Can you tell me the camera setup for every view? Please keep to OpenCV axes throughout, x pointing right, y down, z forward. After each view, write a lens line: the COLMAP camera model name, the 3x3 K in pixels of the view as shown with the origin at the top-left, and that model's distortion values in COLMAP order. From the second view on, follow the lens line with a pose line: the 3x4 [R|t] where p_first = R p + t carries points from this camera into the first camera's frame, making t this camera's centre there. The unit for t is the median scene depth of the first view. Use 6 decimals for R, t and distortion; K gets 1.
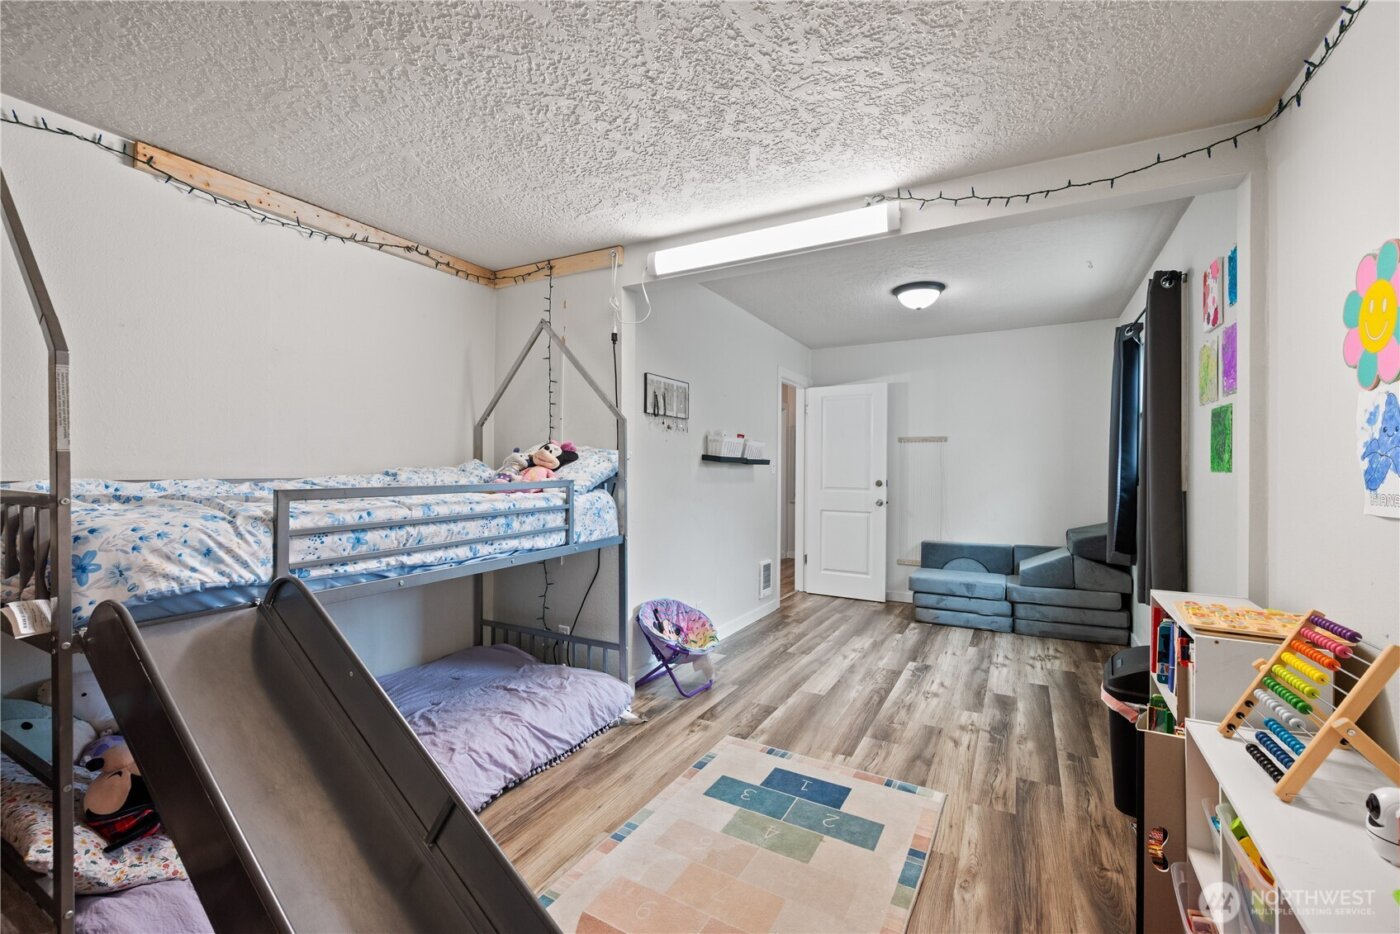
lens RADIAL K [[582.6, 0, 700.0], [0, 582.6, 467.0], [0, 0, 1]] dist [-0.001603, -0.000190]
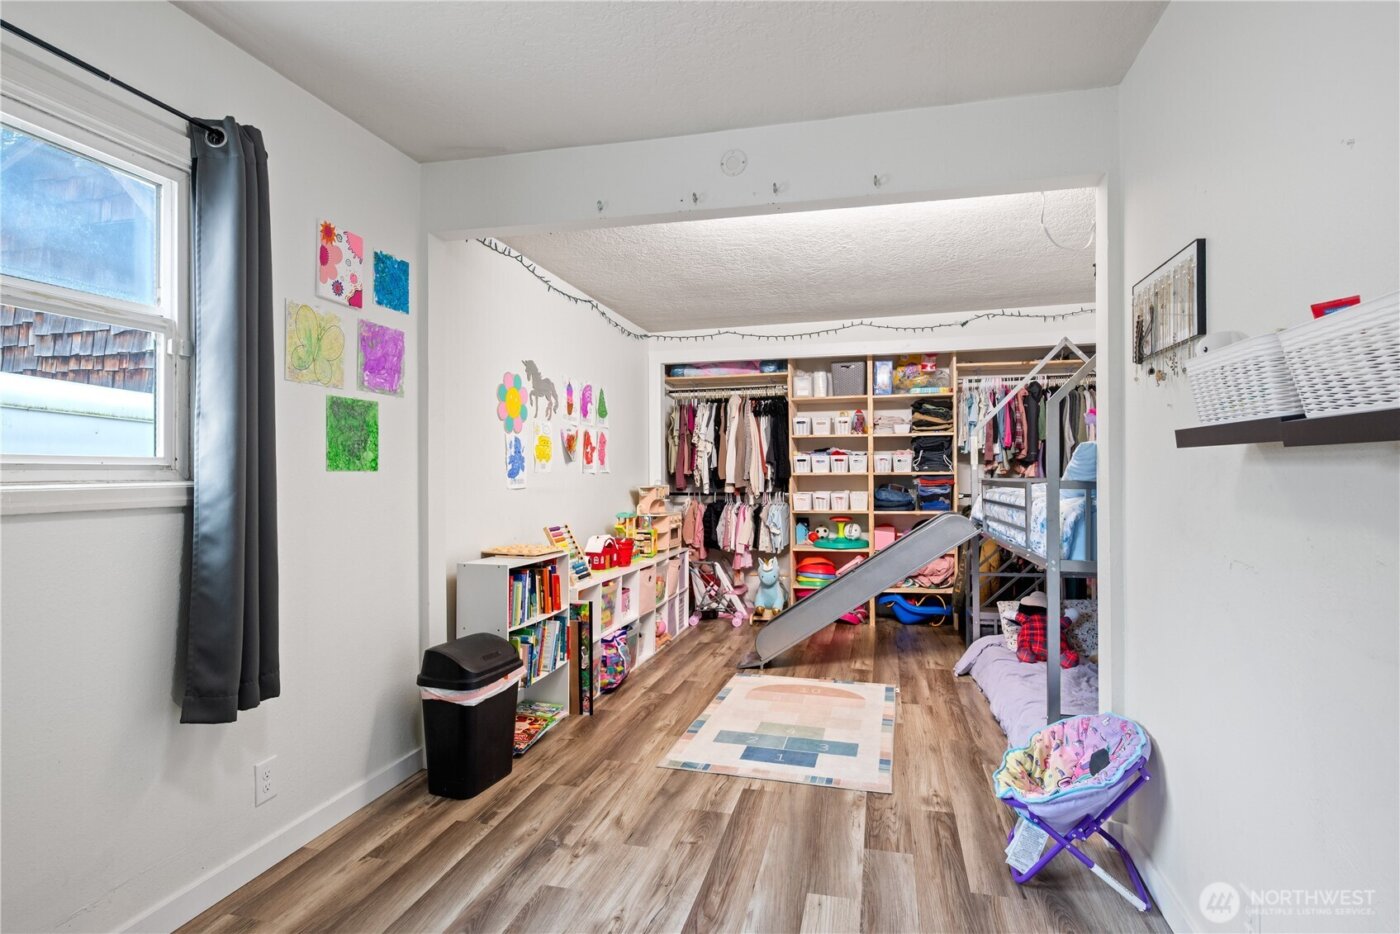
lens RADIAL K [[754.3, 0, 700.0], [0, 754.3, 467.0], [0, 0, 1]] dist [0.000137, 0.000087]
pose [[-0.966891, -0.004005, -0.255157, 0.613225], [-0.002386, 0.999975, -0.006651, 0.008491], [0.255177, -0.005822, -0.966877, 2.073064]]
